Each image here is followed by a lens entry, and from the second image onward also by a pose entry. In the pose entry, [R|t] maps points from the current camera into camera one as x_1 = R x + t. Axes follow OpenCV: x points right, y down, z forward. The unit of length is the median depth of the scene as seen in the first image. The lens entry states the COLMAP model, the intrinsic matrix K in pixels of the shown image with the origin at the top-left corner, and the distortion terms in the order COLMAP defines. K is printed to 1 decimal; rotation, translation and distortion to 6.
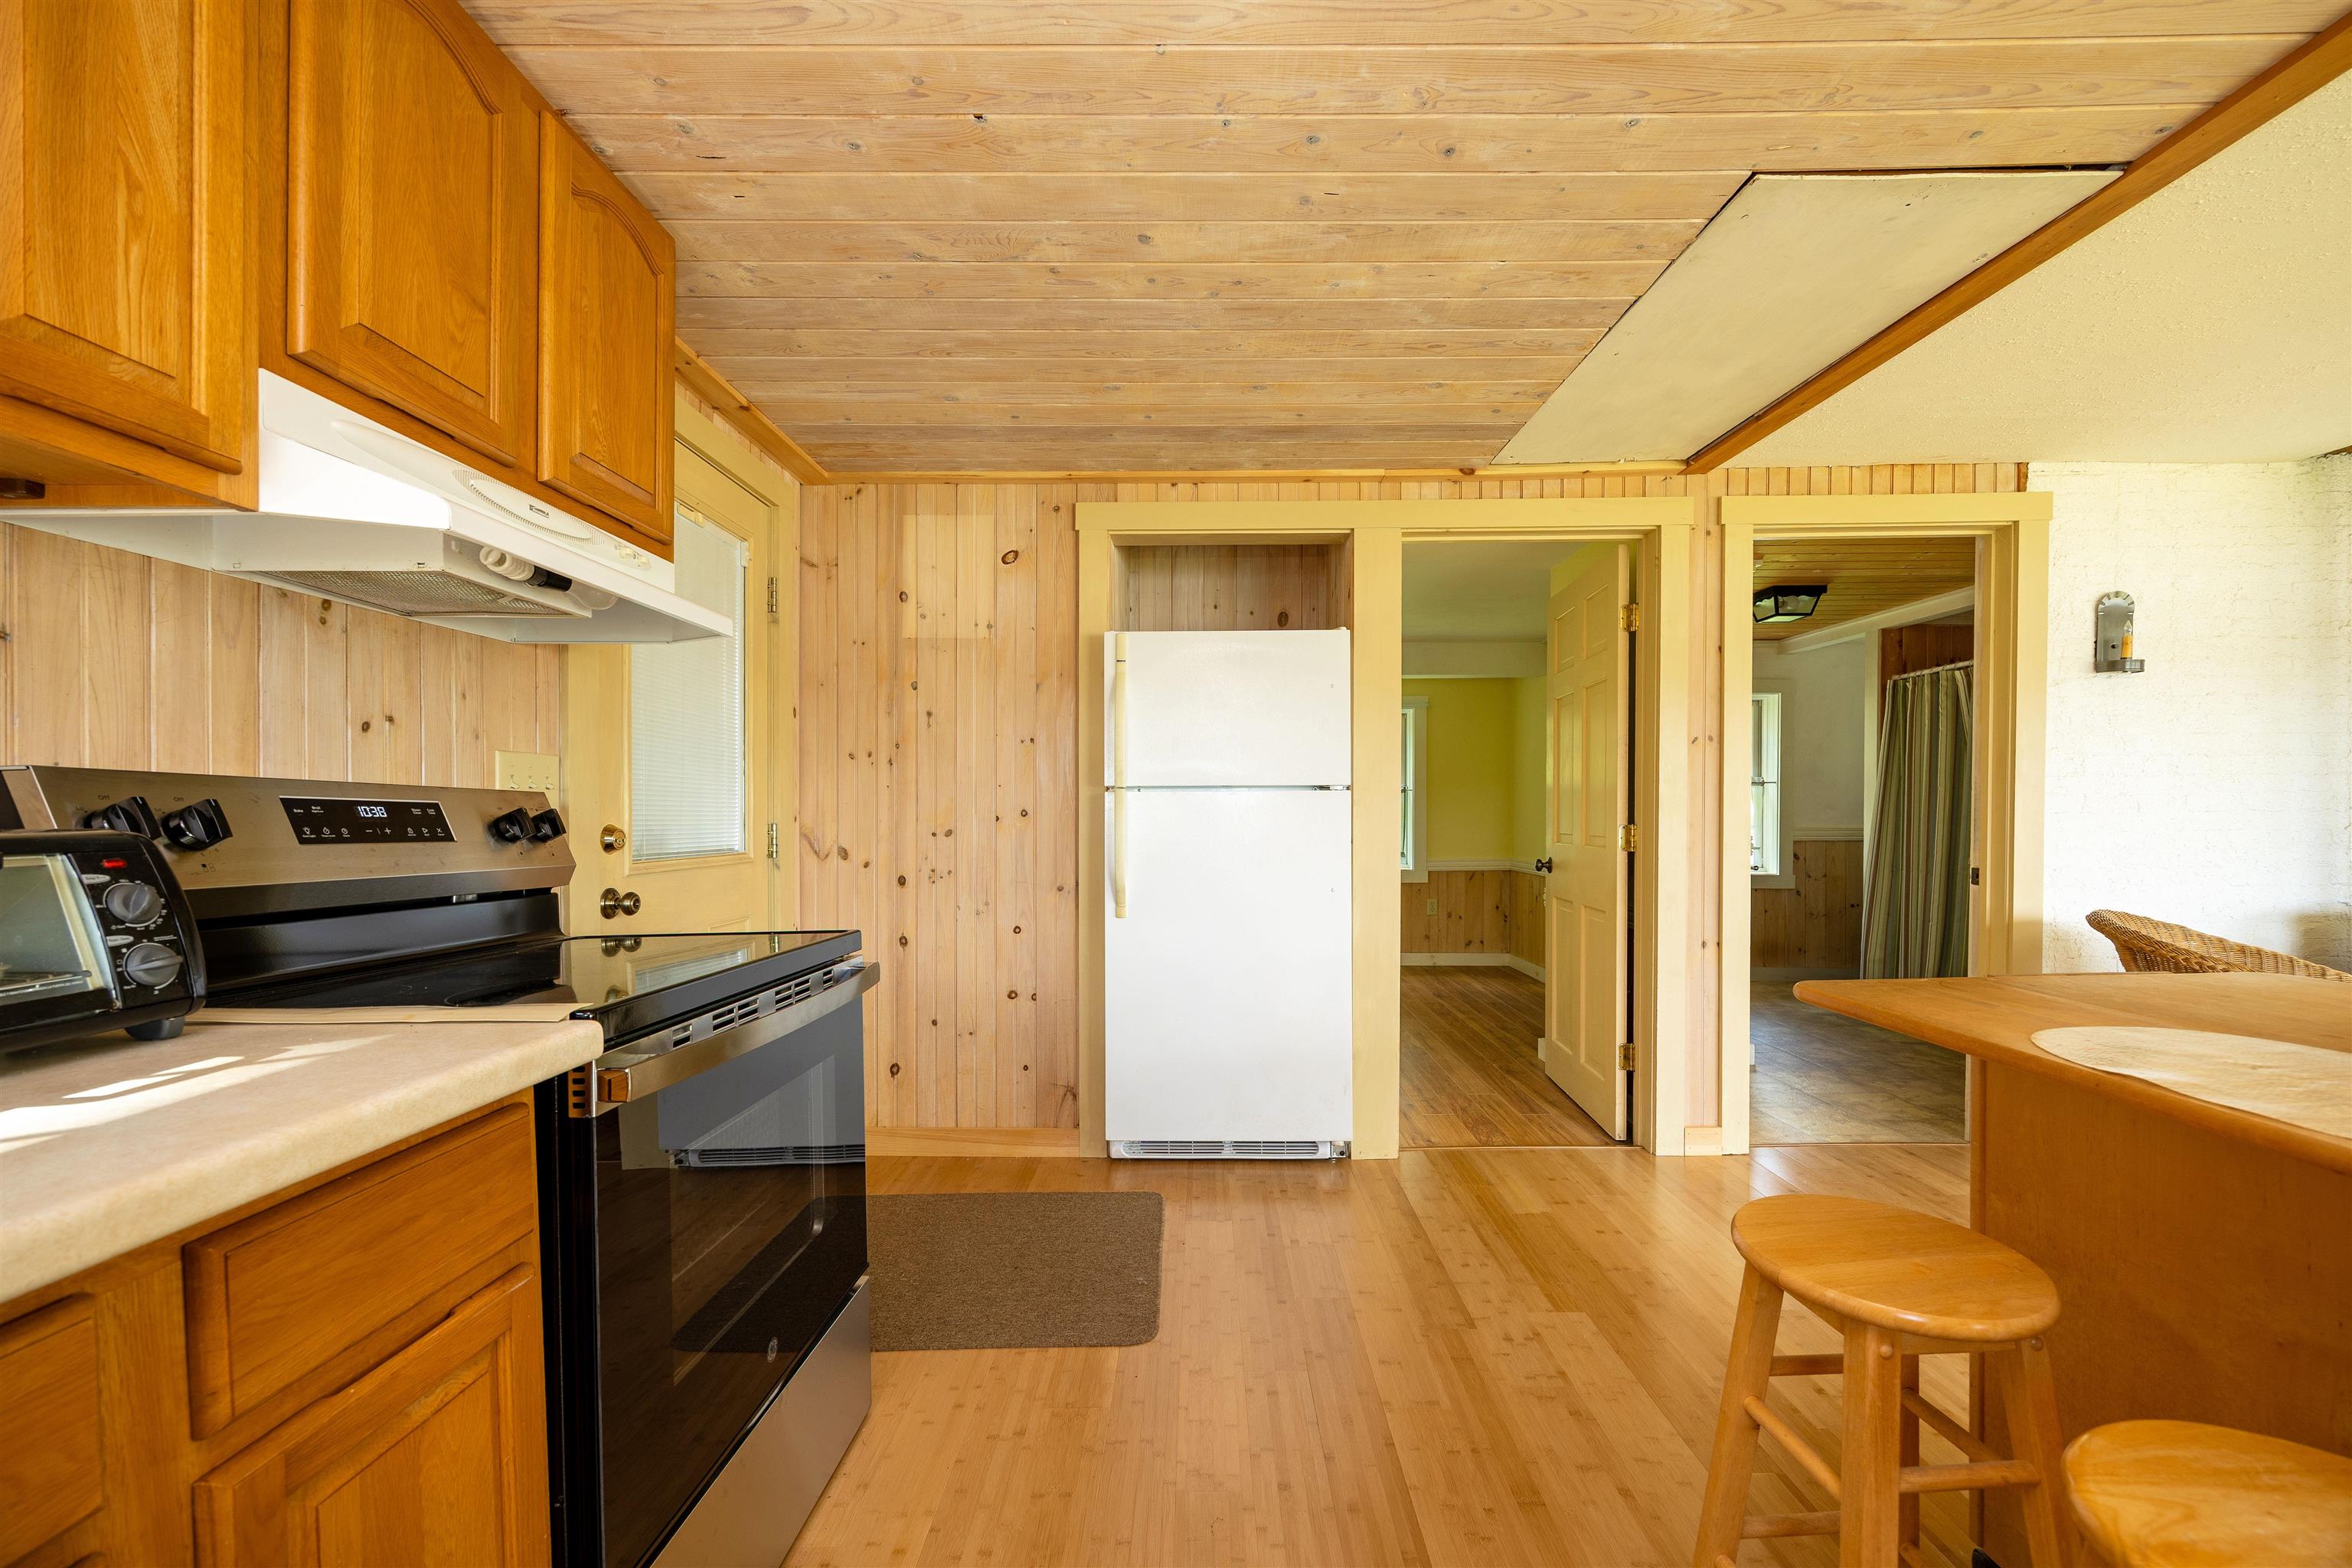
lens RADIAL K [[902.6, 0, 1214.4], [0, 902.6, 831.2], [0, 0, 1]] dist [-0.004269, 0.000247]
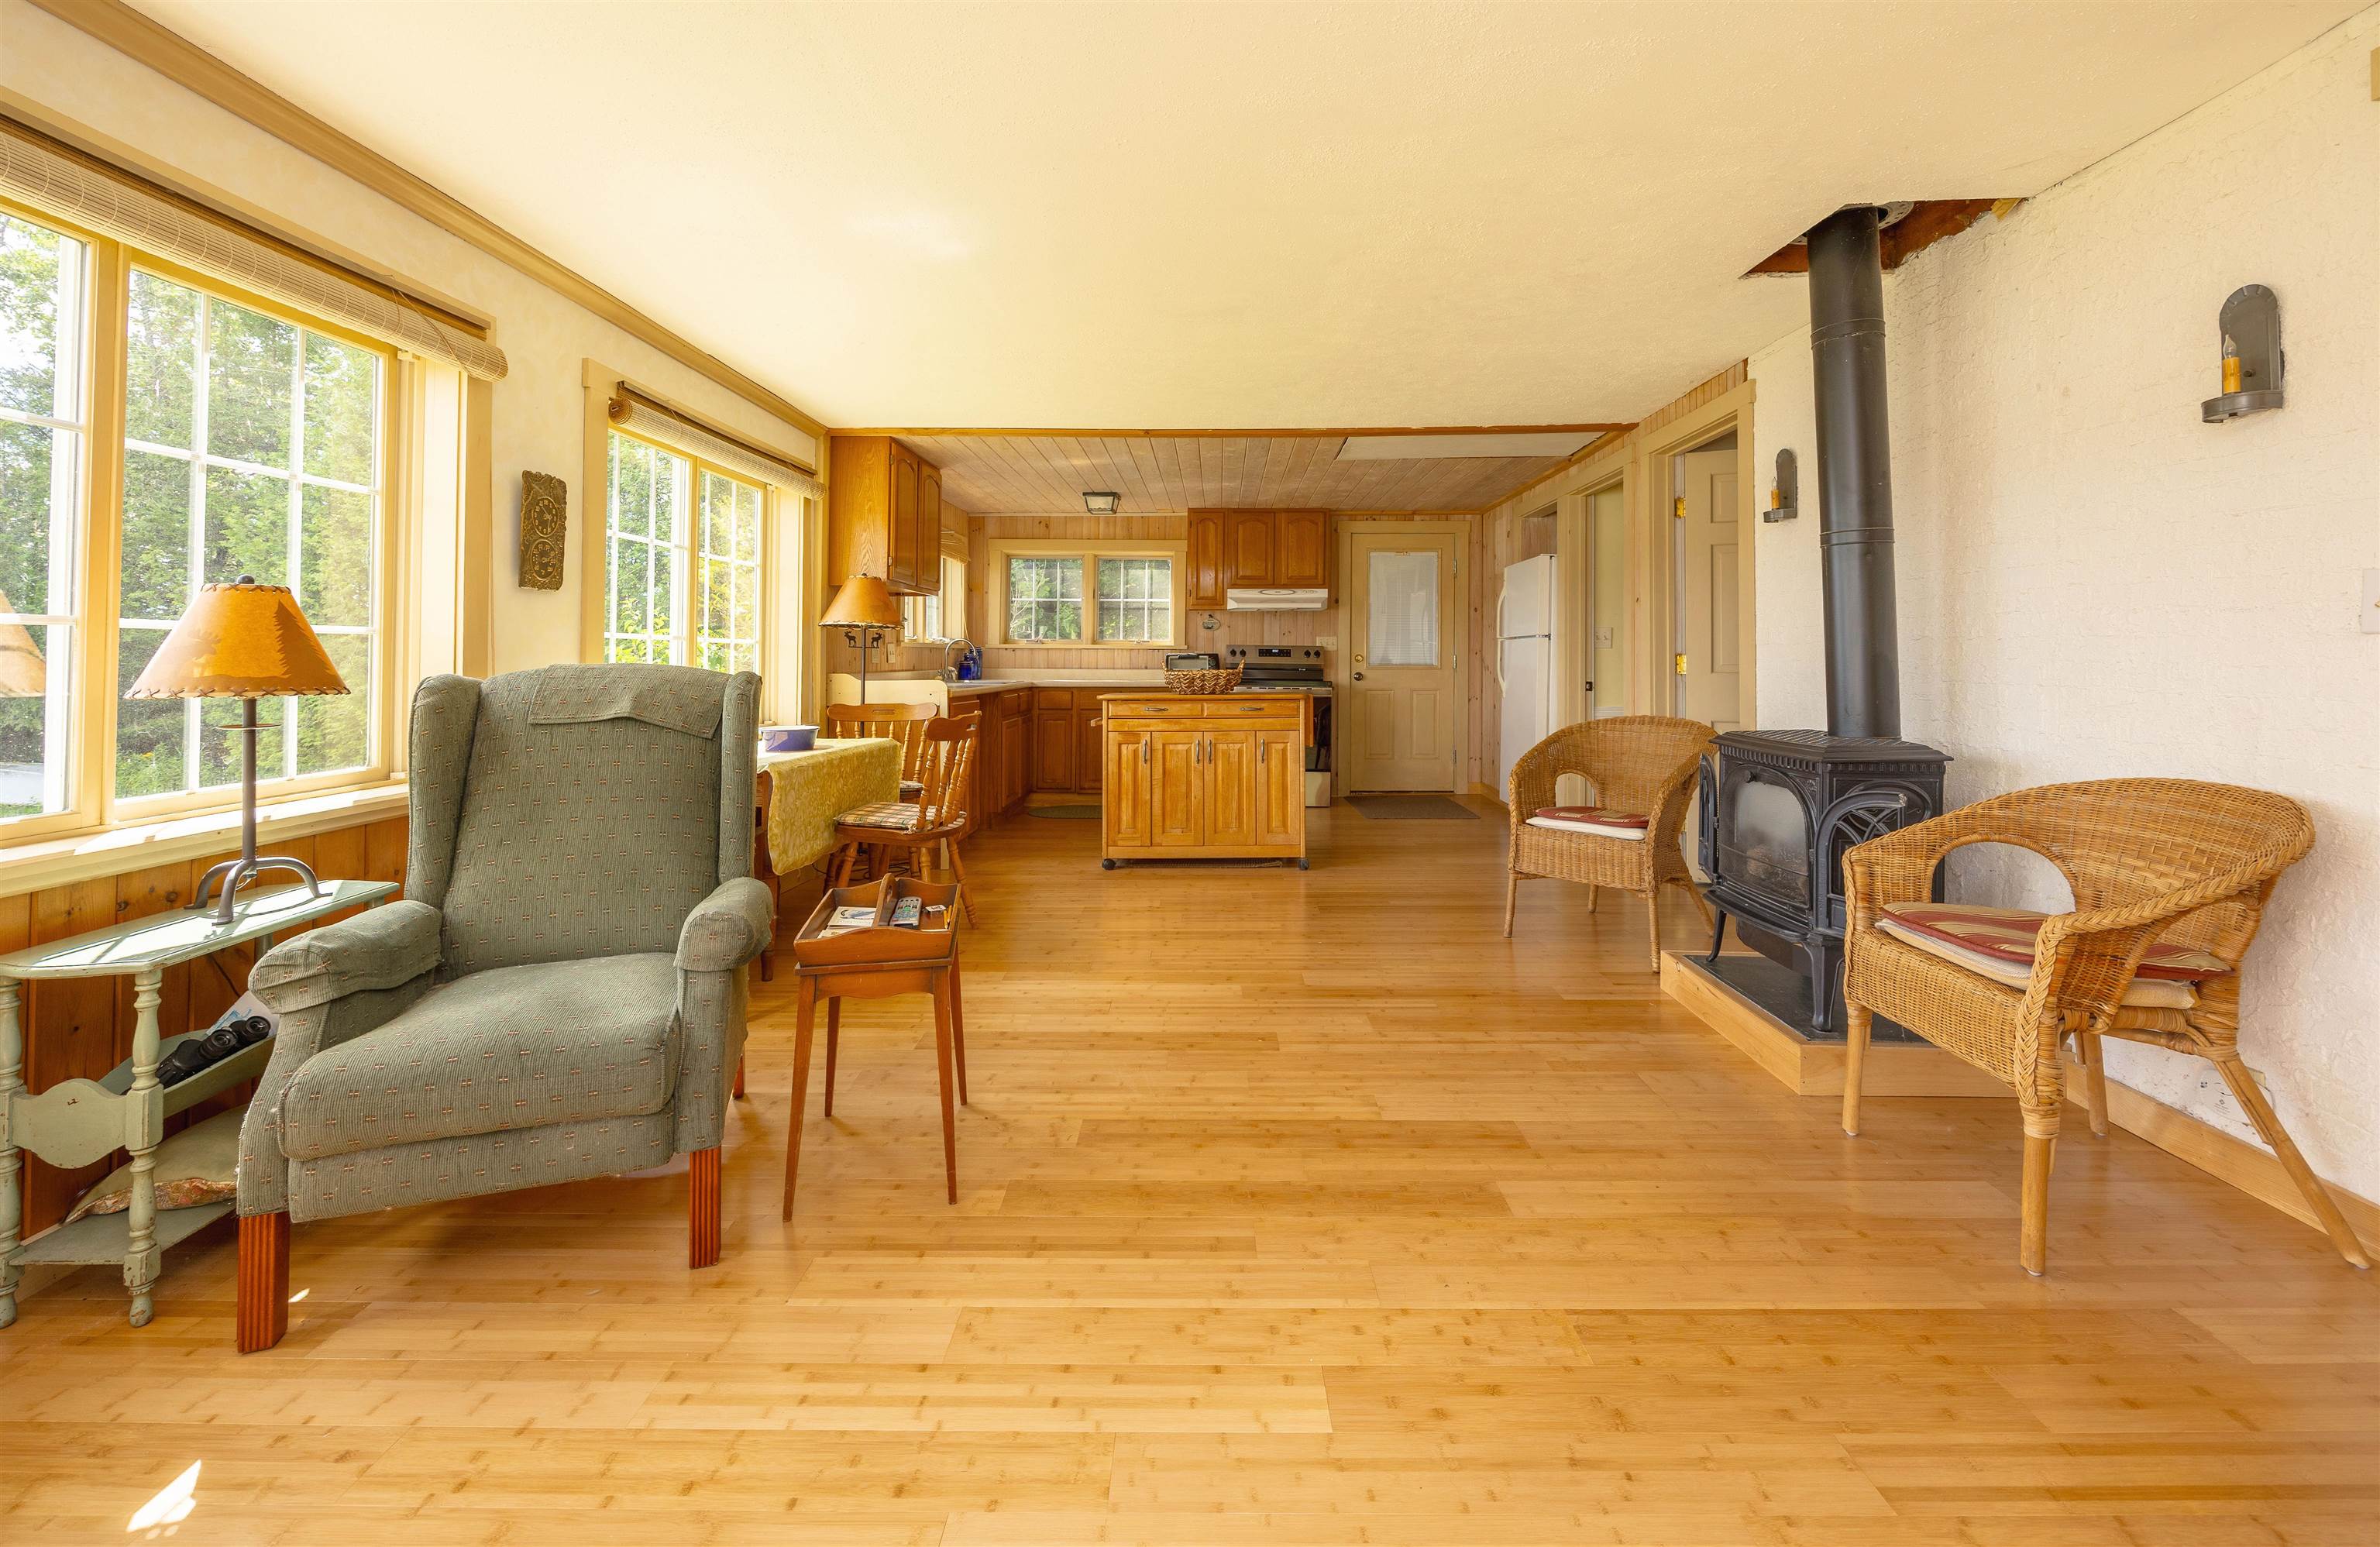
lens RADIAL K [[985.1, 0, 1198.0], [0, 985.1, 604.5], [0, 0, 1]] dist [-0.002074, 0.000006]
pose [[-0.020839, -0.053527, -0.998349, 2.219619], [-0.021002, 0.998369, -0.053090, 0.010929], [0.999562, 0.019861, -0.021929, 0.303578]]
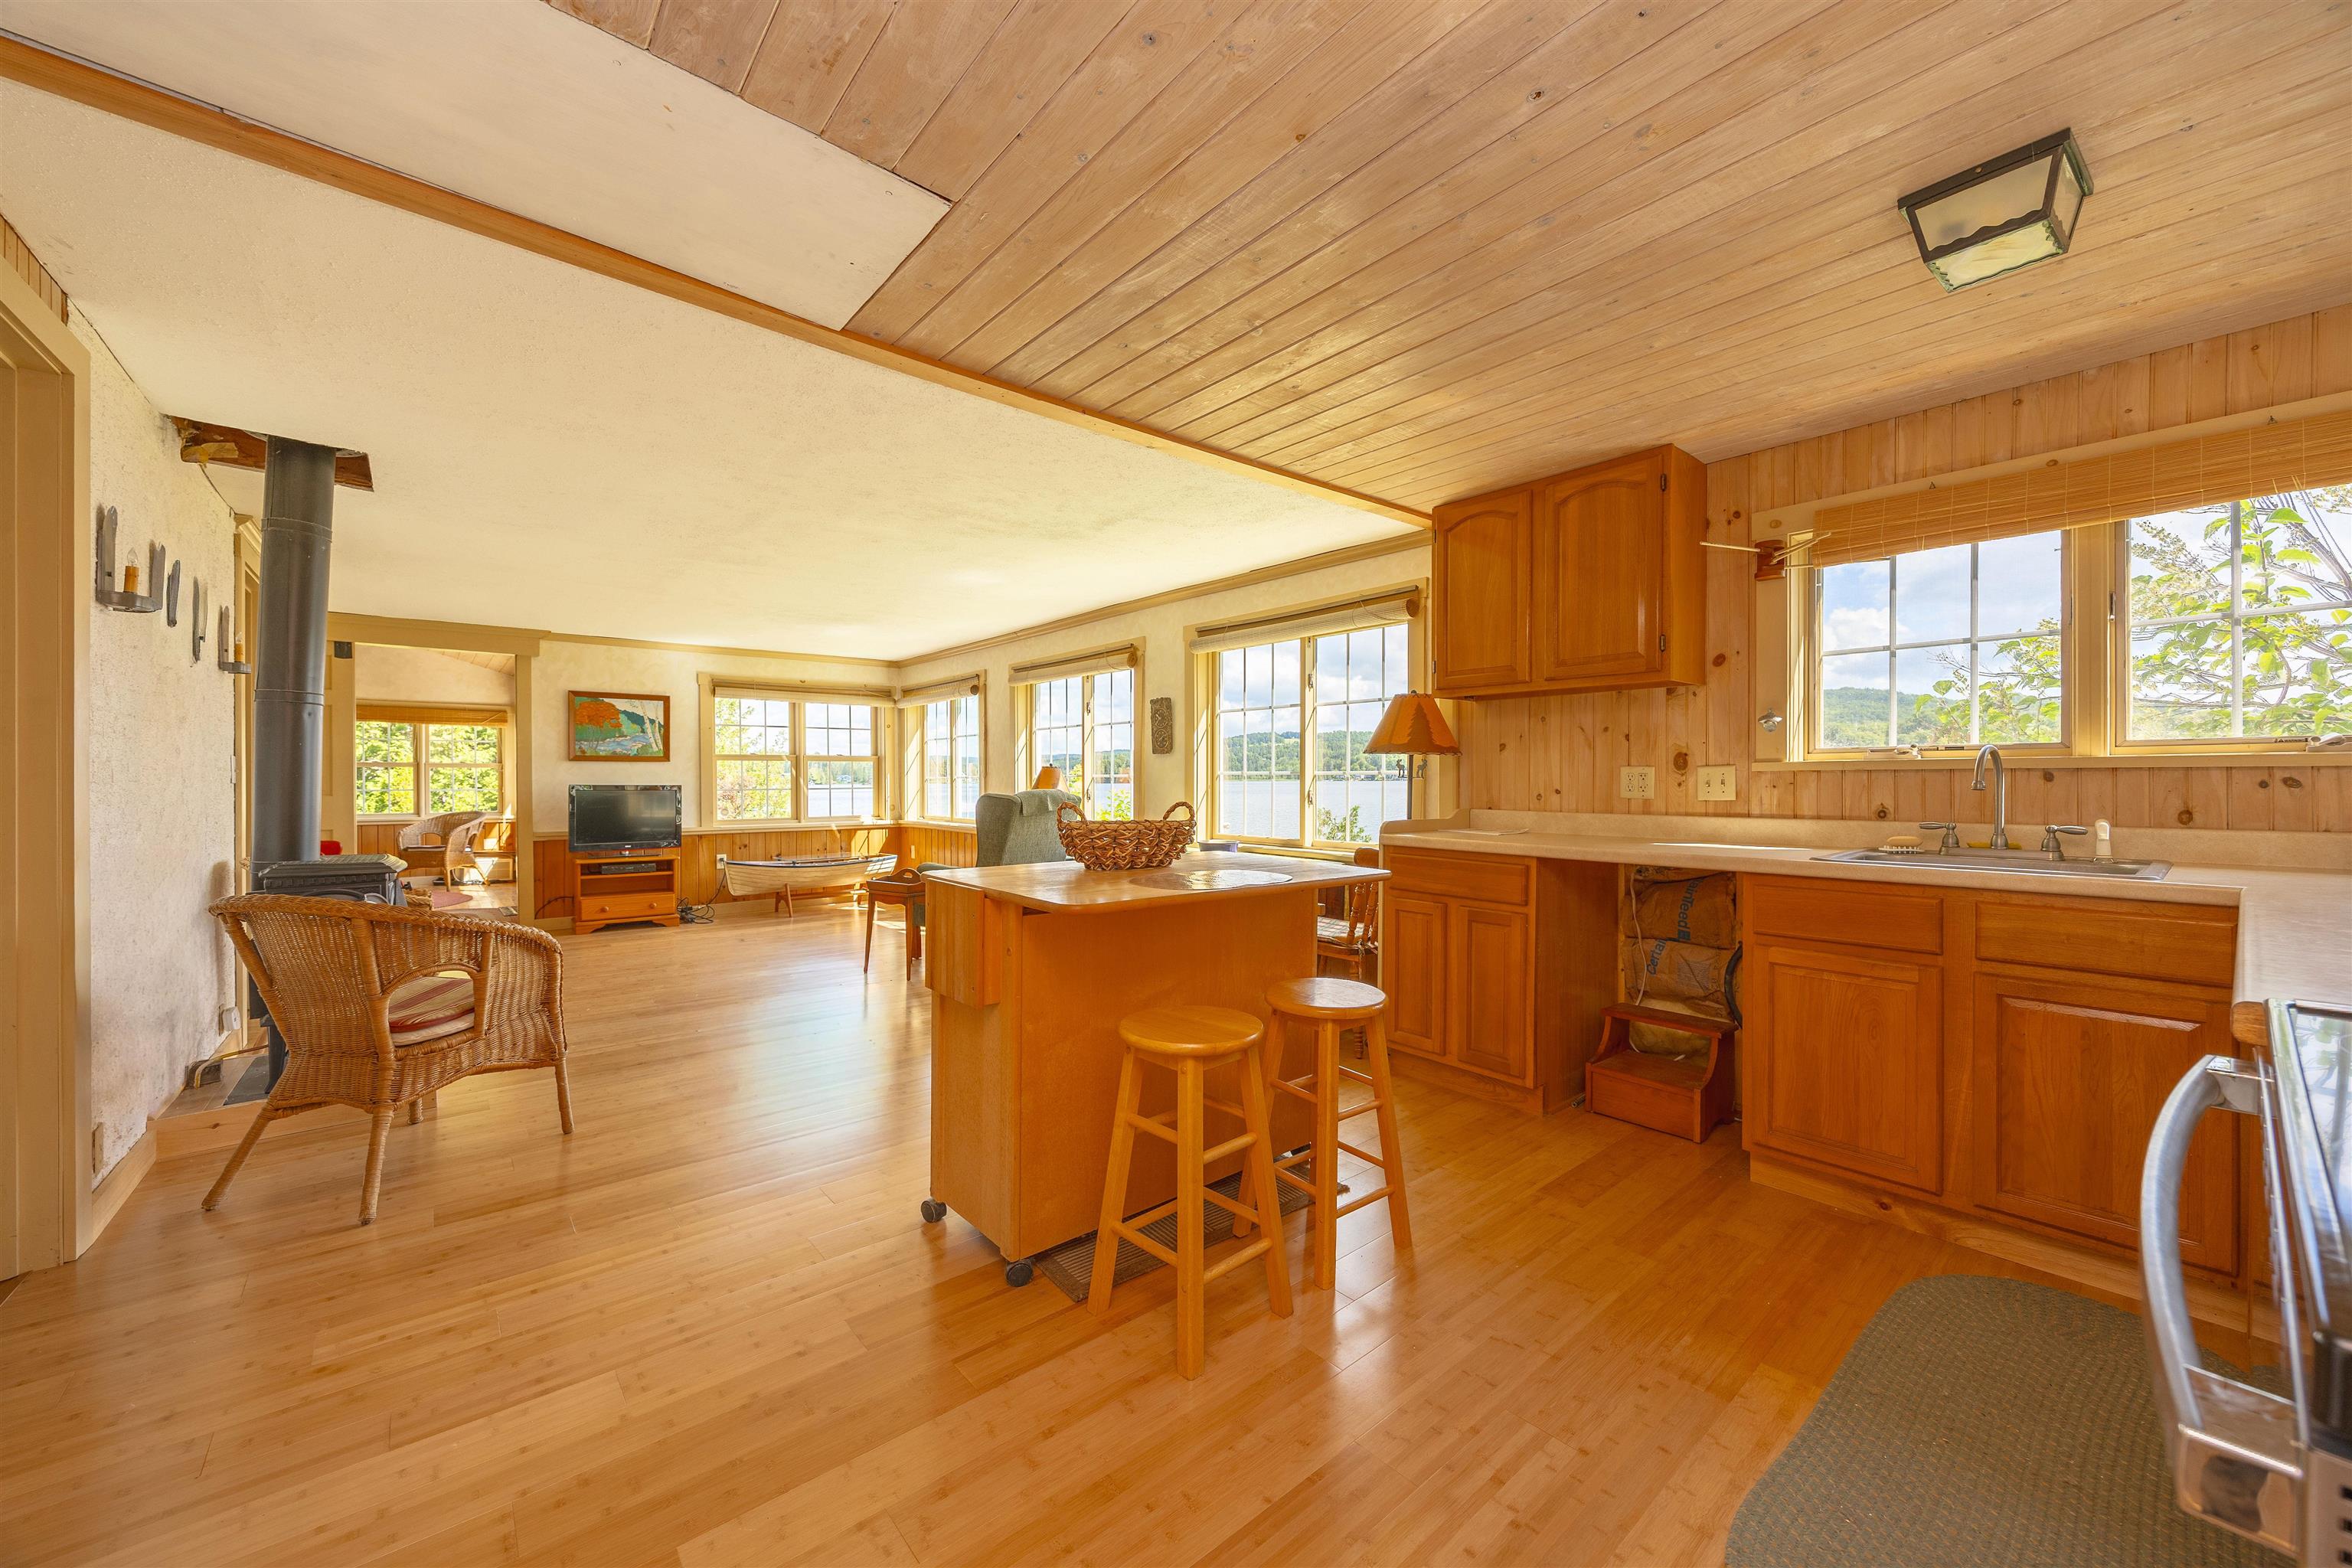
lens RADIAL K [[902.6, 0, 1183.8], [0, 902.6, 784.5], [0, 0, 1]] dist [-0.004269, 0.000247]
pose [[-0.639211, -0.002451, 0.769028, -0.230378], [0.018411, 0.999660, 0.018489, -0.015097], [-0.768811, 0.025977, -0.638948, 0.782949]]
